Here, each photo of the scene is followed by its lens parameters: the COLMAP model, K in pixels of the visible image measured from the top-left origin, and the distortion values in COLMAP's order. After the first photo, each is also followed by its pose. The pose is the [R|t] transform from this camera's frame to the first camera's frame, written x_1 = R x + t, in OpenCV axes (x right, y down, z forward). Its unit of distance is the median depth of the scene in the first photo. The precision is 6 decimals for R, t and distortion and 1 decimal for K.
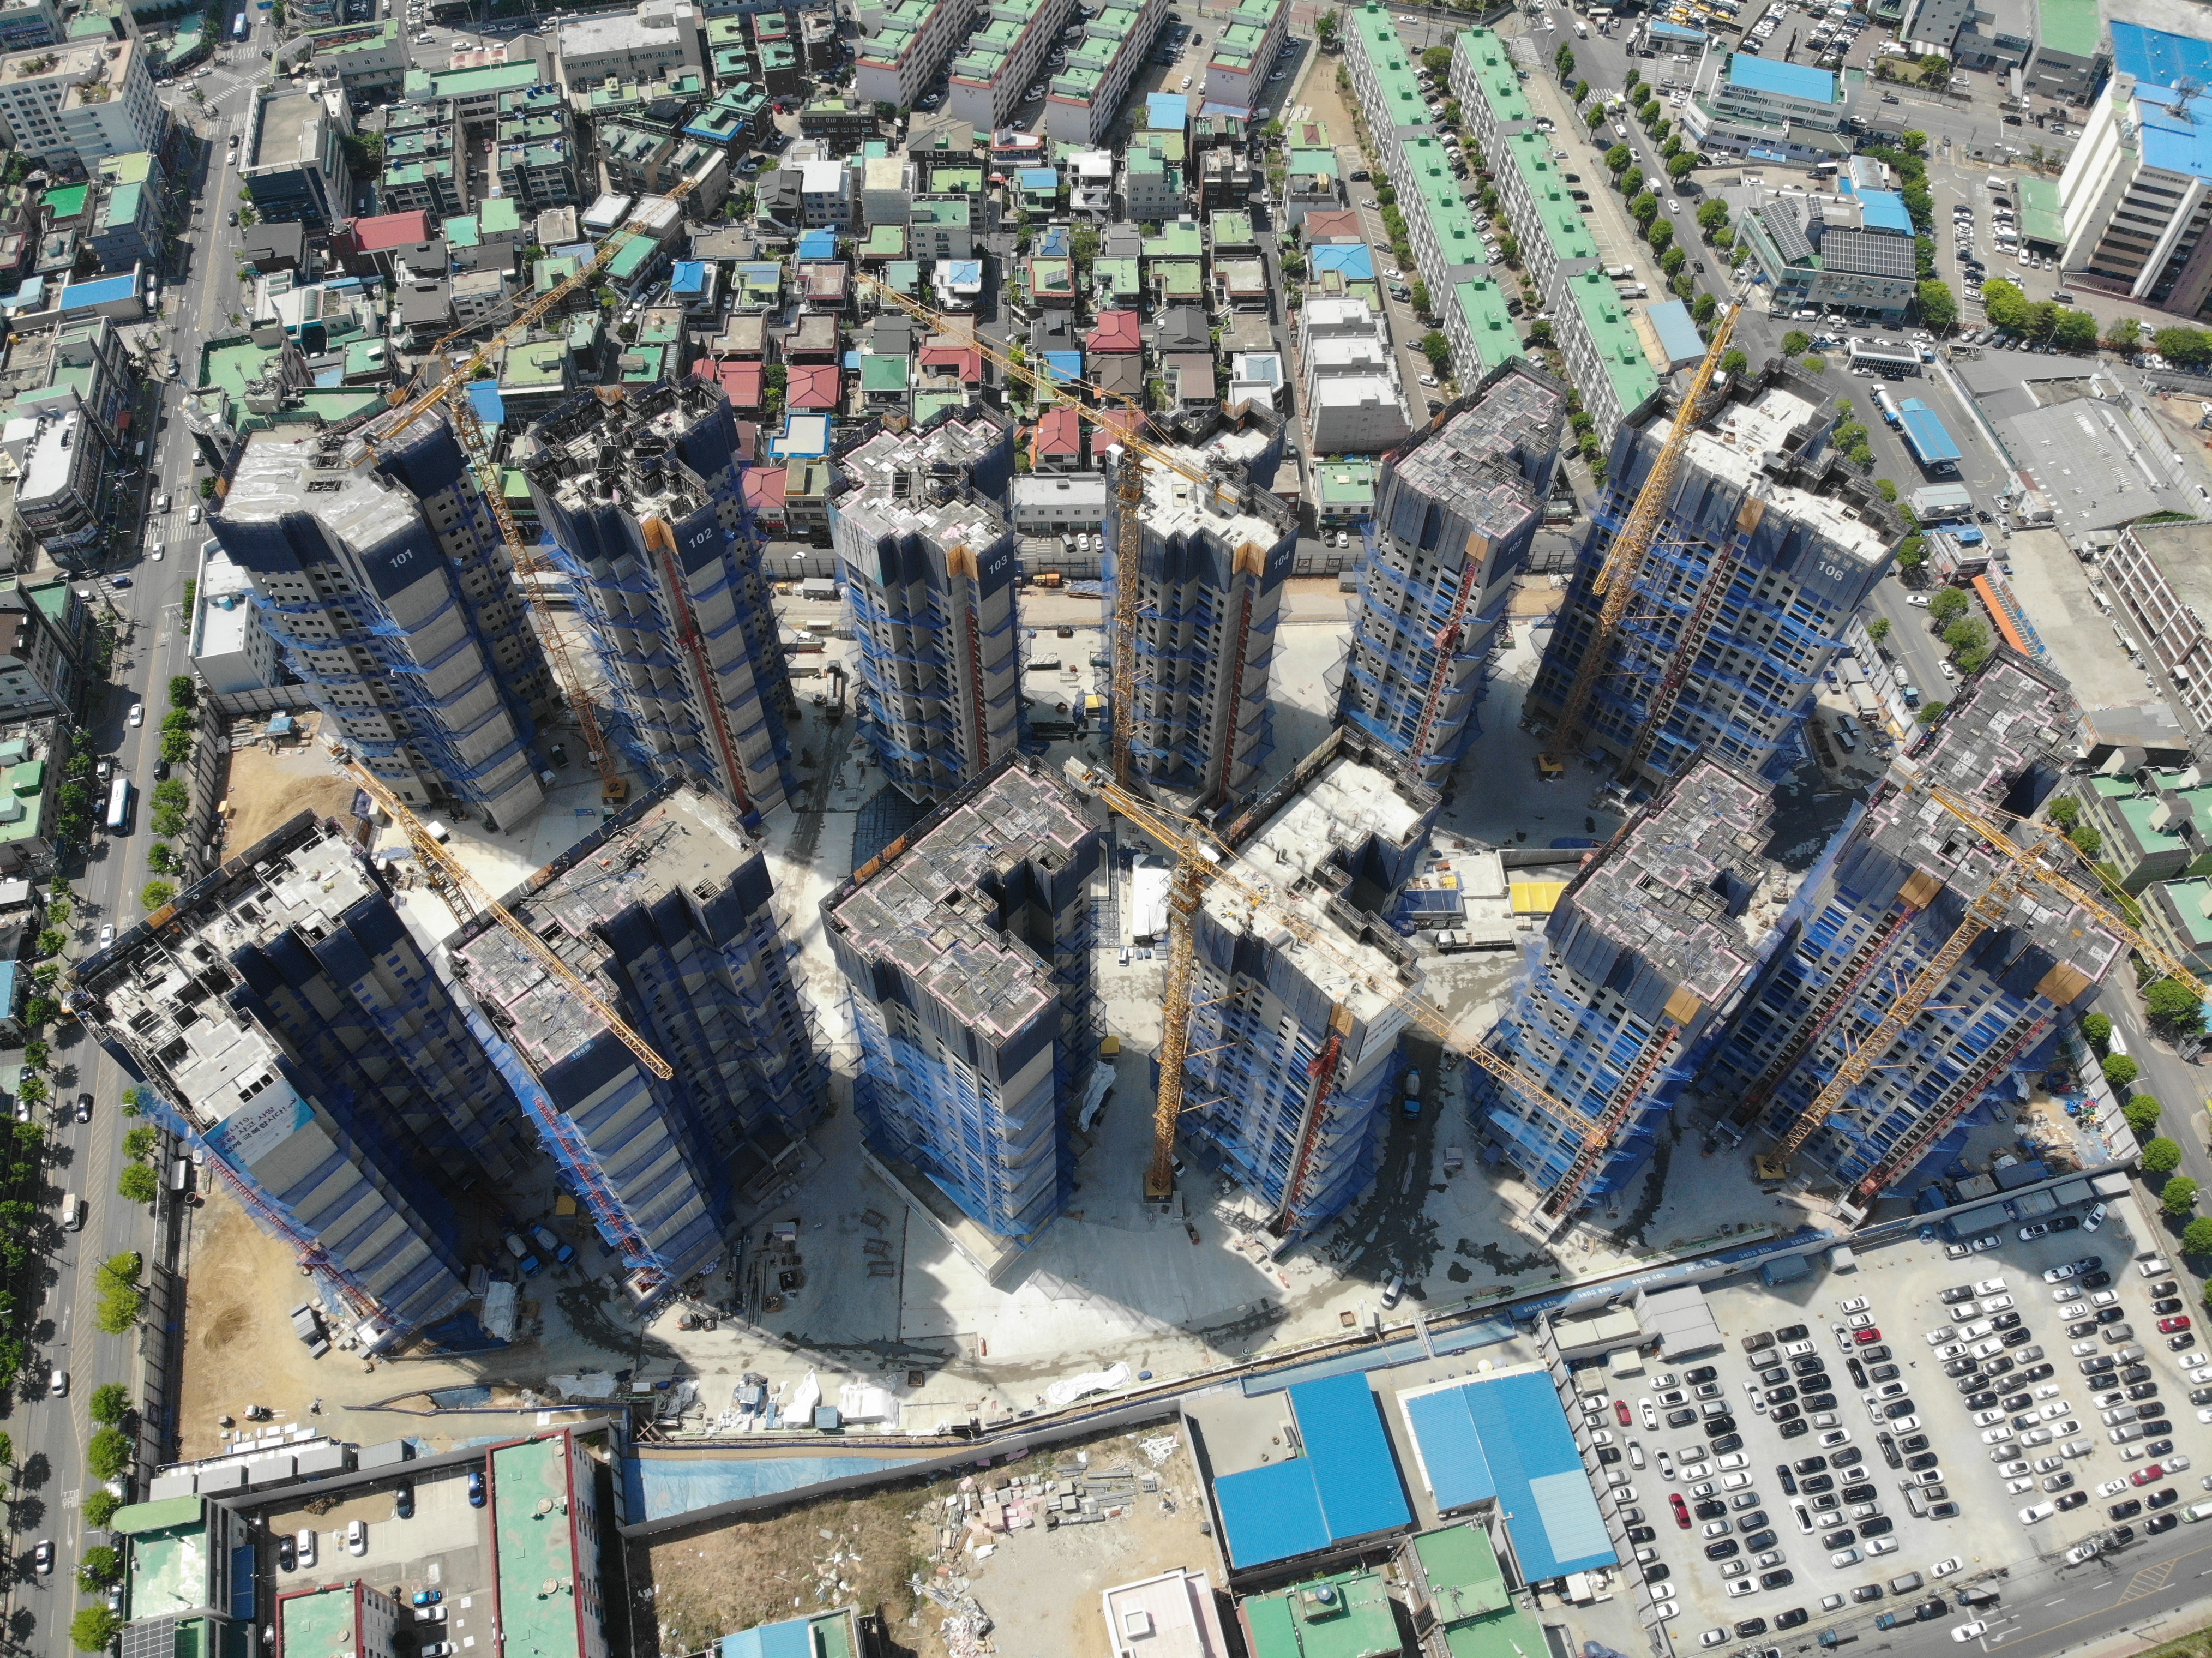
lens RADIAL K [[1638.1, 0, 1107.1], [0, 1638.1, 835.5], [0, 0, 1]] dist [-0.030270, -0.069123]
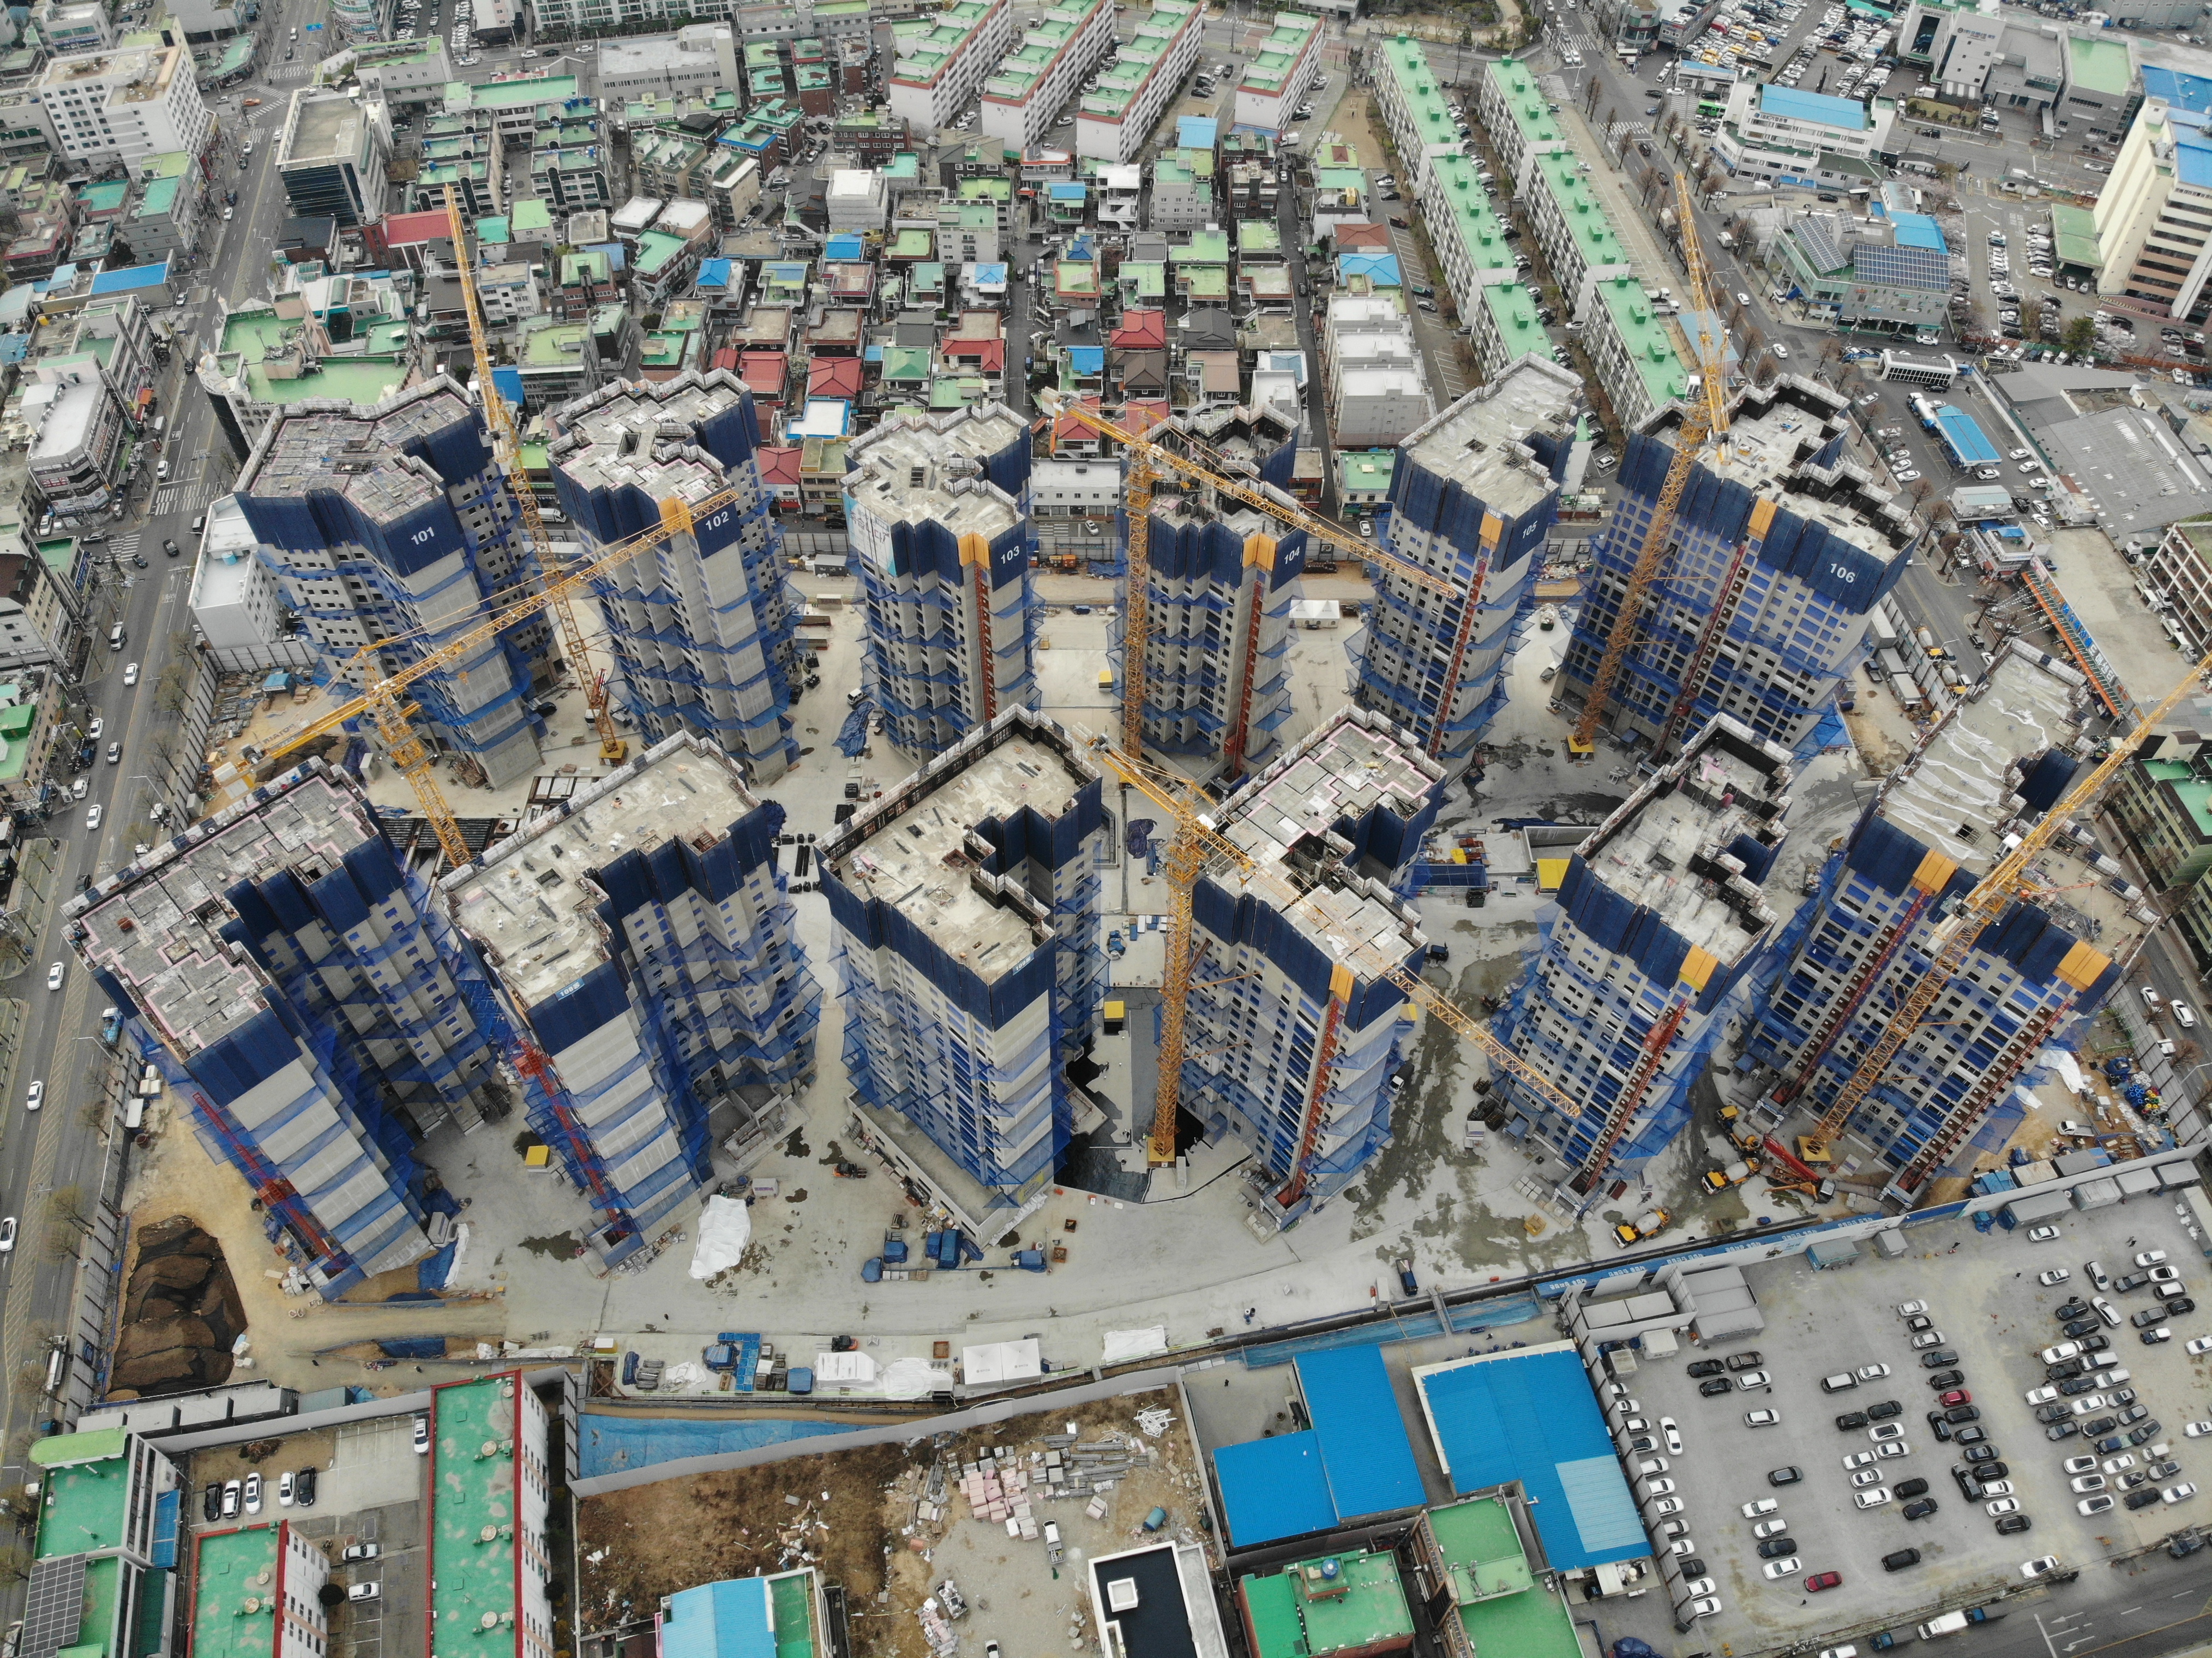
lens RADIAL K [[1638.1, 0, 1104.6], [0, 1638.1, 833.6], [0, 0, 1]] dist [-0.030270, -0.069123]
pose [[0.999603, 0.019385, -0.020440, 0.010159], [-0.020831, 0.997108, -0.073091, 0.071632], [0.018964, 0.073487, 0.997116, 0.032273]]
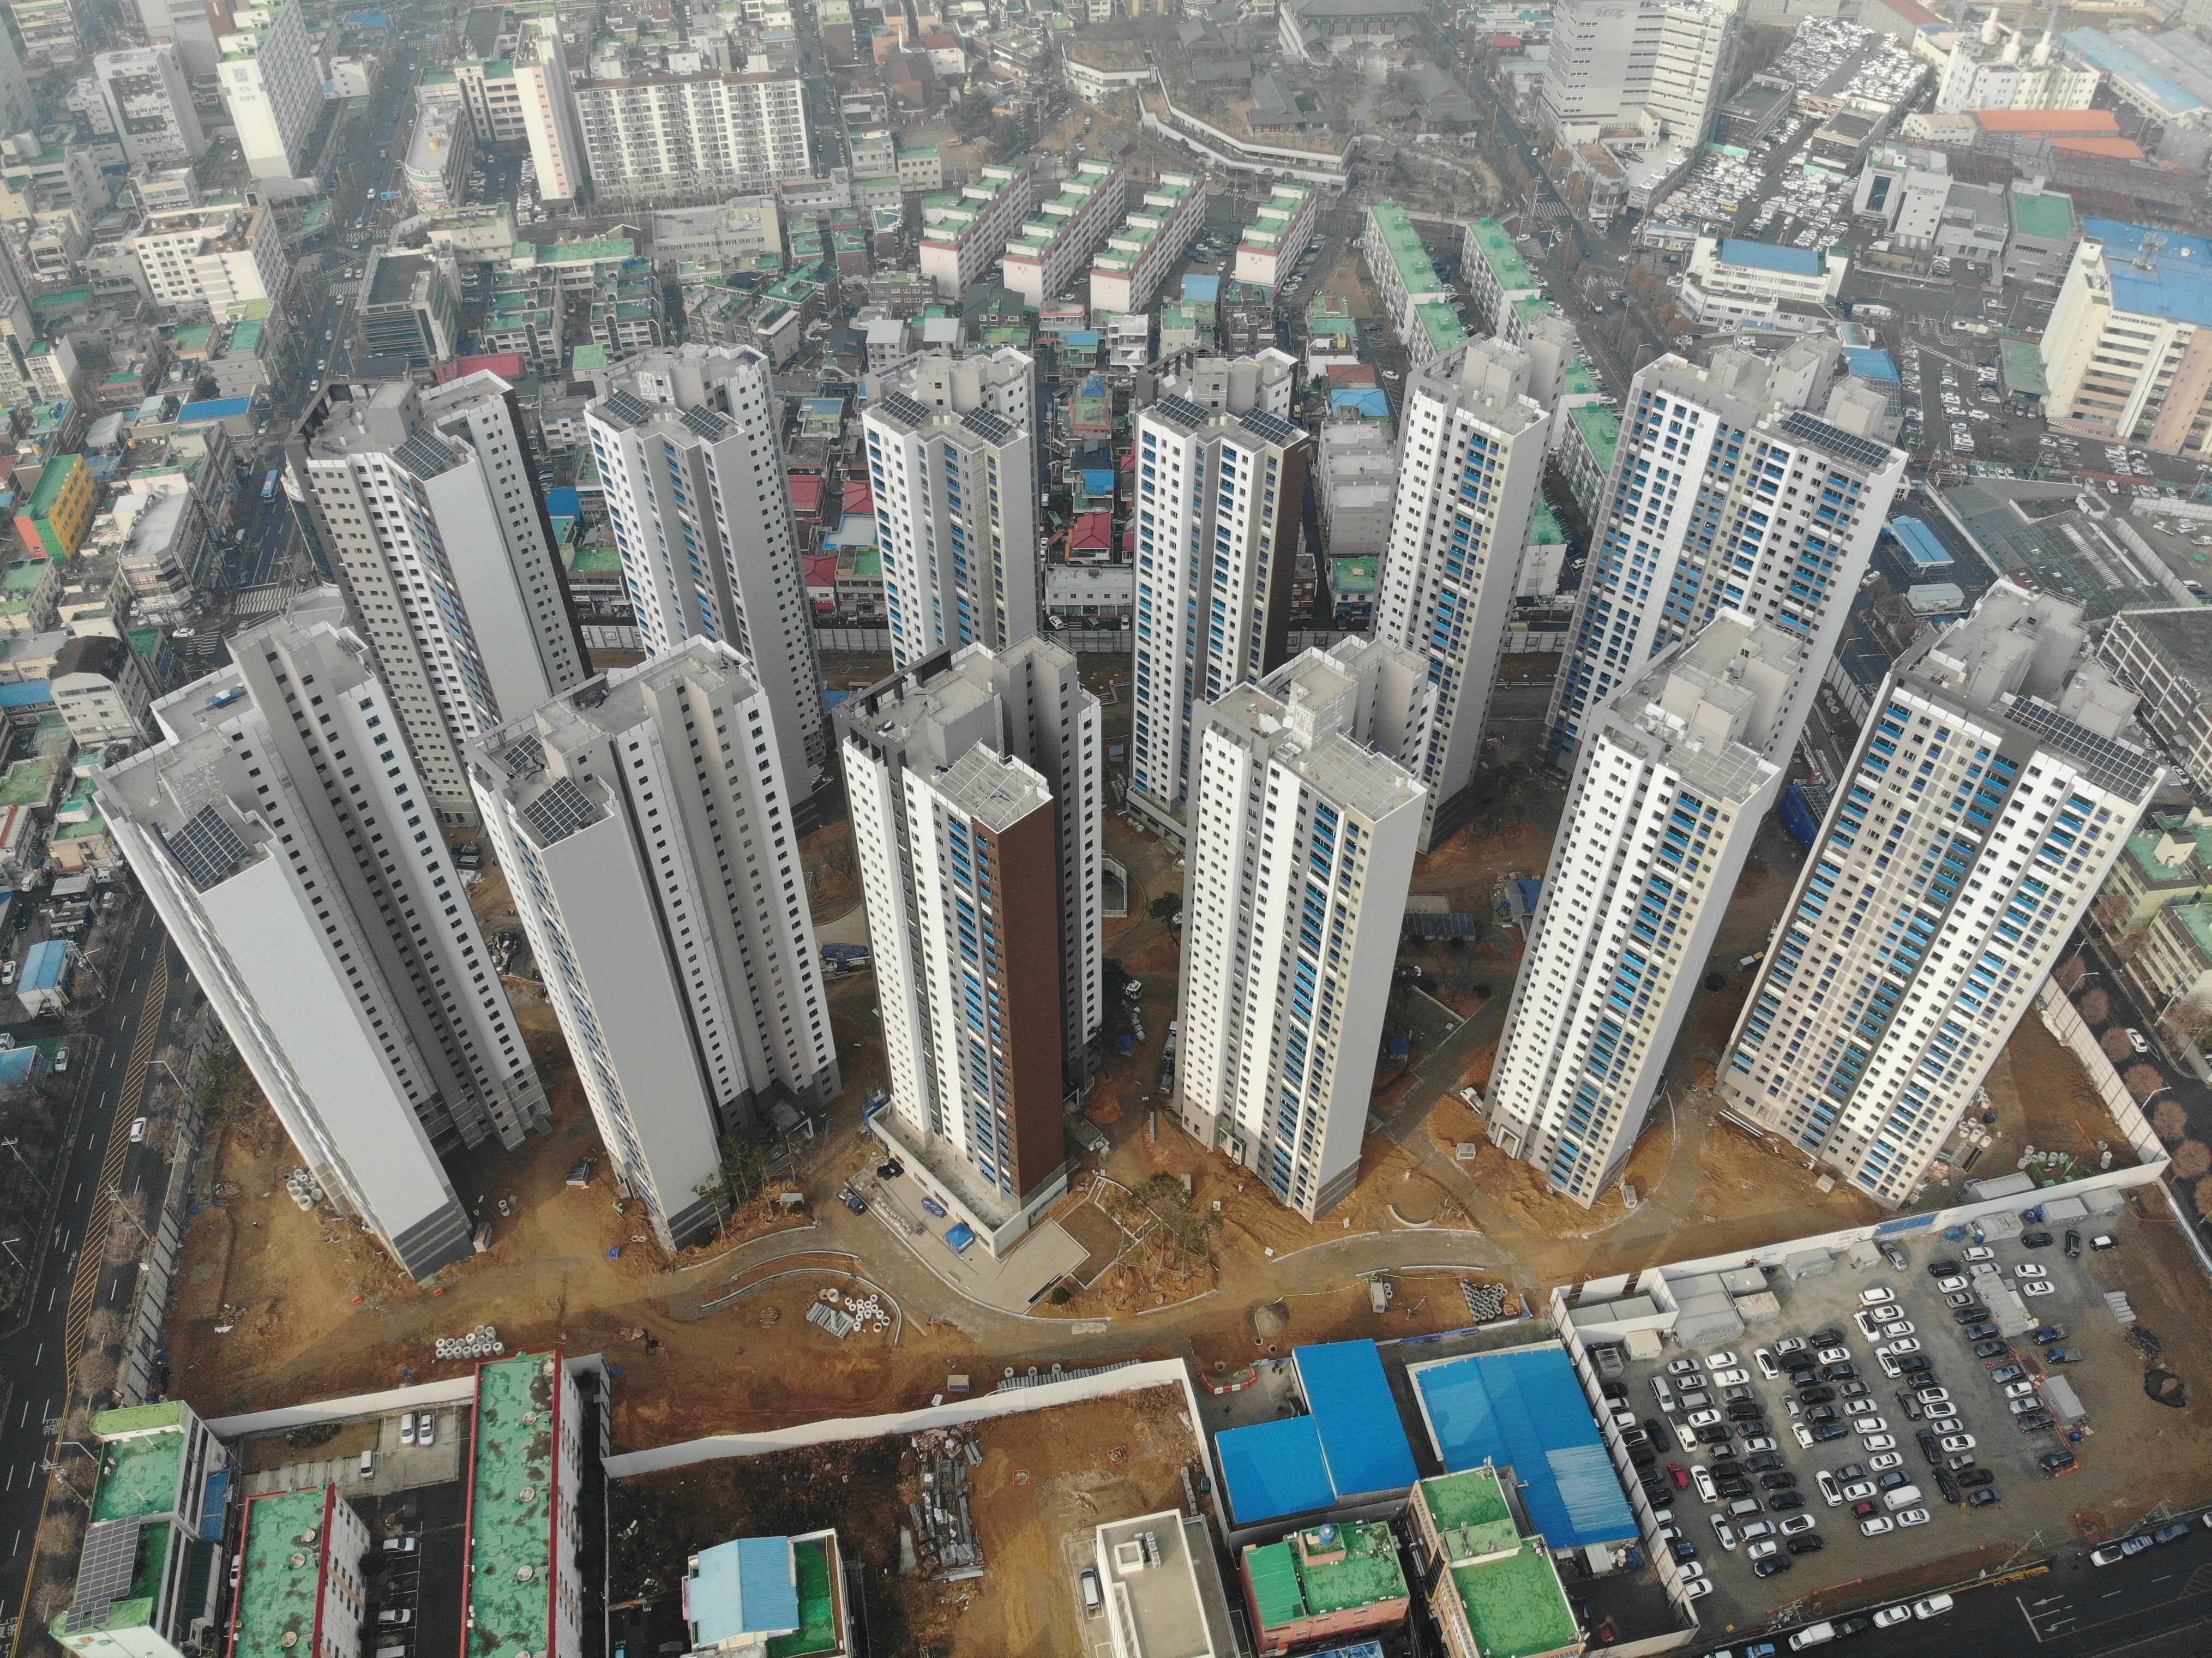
lens RADIAL K [[1638.1, 0, 1104.0], [0, 1638.1, 825.8], [0, 0, 1]] dist [-0.030270, -0.069123]
pose [[0.999309, 0.014831, -0.034078, 0.016696], [-0.021069, 0.981424, -0.190689, 0.140742], [0.030617, 0.191275, 0.981059, -0.013077]]
